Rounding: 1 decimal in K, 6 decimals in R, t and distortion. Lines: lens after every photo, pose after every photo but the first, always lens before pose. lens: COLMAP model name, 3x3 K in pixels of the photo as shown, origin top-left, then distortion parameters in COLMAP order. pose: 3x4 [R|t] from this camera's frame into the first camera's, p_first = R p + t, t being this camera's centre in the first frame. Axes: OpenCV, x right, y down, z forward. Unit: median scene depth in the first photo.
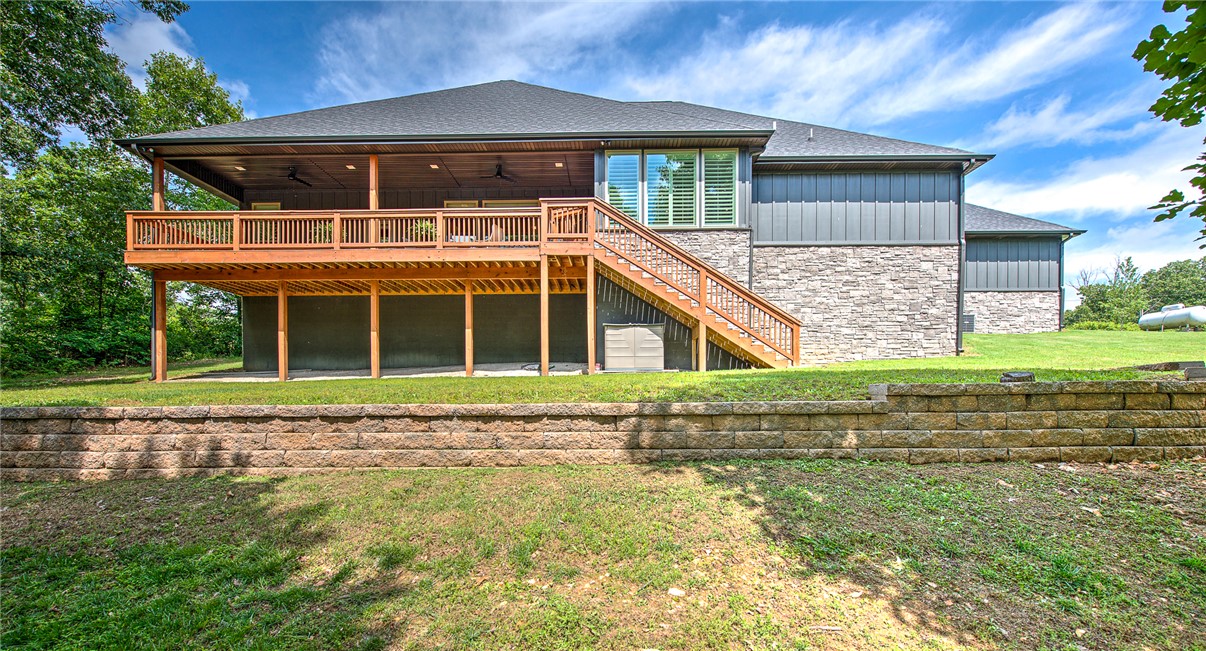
lens RADIAL K [[479.0, 0, 622.9], [0, 479.0, 405.1], [0, 0, 1]] dist [0.001949, 0.000670]
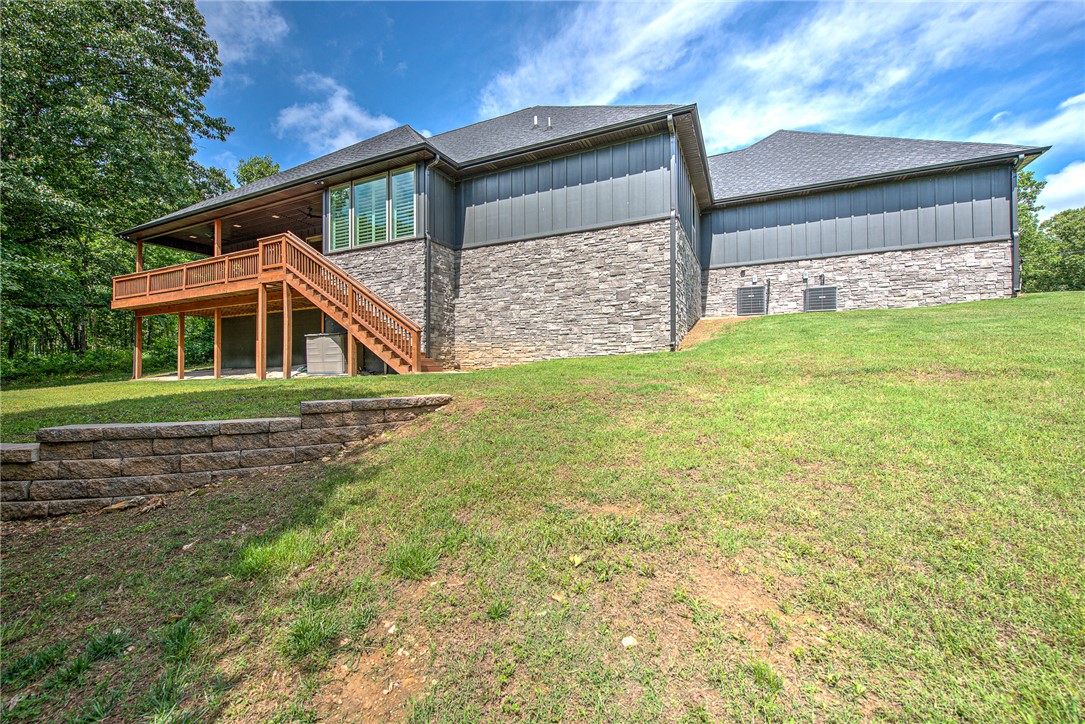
lens RADIAL K [[431.6, 0, 543.1], [0, 431.6, 362.0], [0, 0, 1]] dist [-0.003234, -0.000663]
pose [[0.911906, -0.011130, -0.410248, 0.797568], [-0.000145, 0.999623, -0.027443, -0.062538], [0.410399, 0.025085, 0.911561, 0.228130]]
